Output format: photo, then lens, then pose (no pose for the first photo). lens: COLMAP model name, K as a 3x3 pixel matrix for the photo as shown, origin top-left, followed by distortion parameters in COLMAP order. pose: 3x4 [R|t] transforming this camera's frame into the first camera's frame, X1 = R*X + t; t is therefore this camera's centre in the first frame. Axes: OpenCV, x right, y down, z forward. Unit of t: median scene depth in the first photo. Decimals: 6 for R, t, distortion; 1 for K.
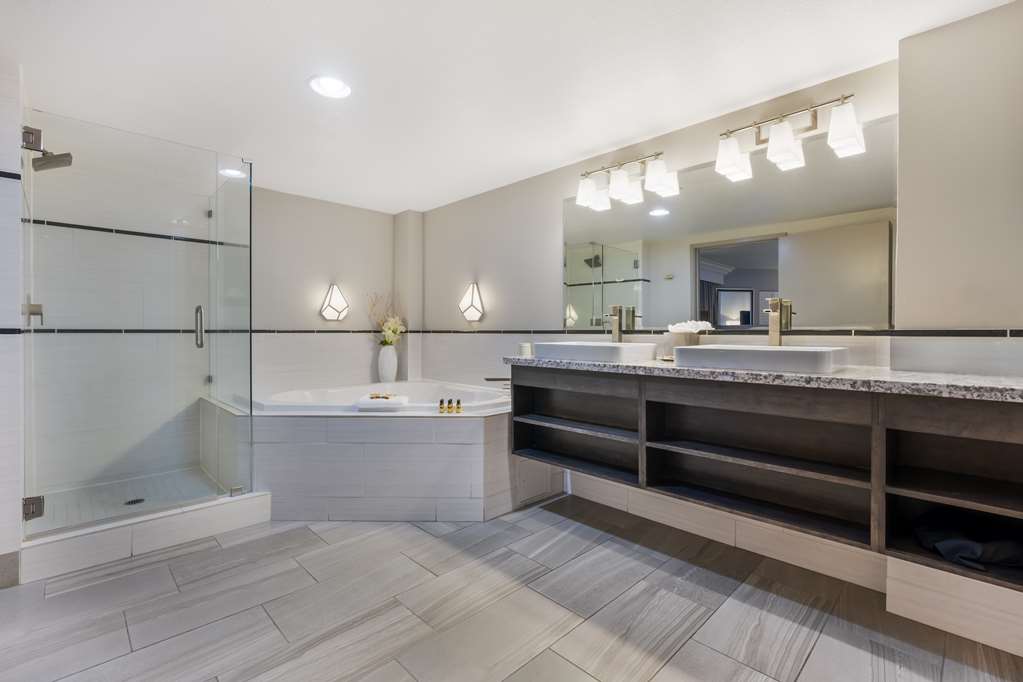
lens RADIAL K [[459.8, 0, 510.6], [0, 459.8, 332.4], [0, 0, 1]] dist [-0.003366, -0.000627]
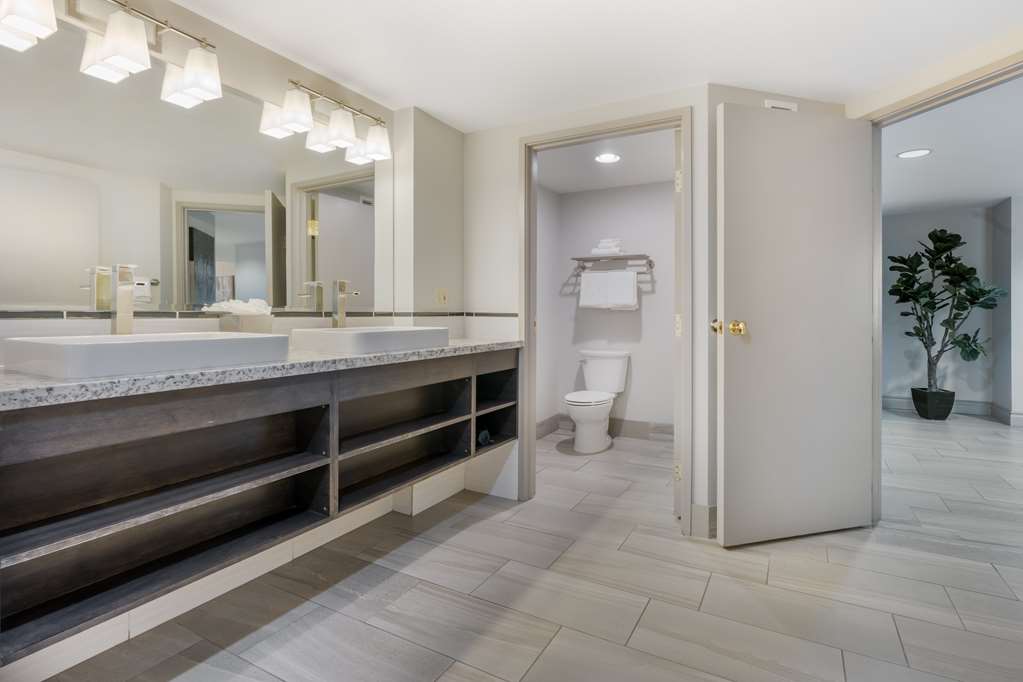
lens RADIAL K [[505.4, 0, 513.9], [0, 505.4, 315.8], [0, 0, 1]] dist [-0.002092, -0.000615]
pose [[-0.286783, -0.005495, 0.957980, -0.616459], [0.001076, 0.999981, 0.006059, -0.003406], [-0.957995, 0.002768, -0.286771, 0.973740]]
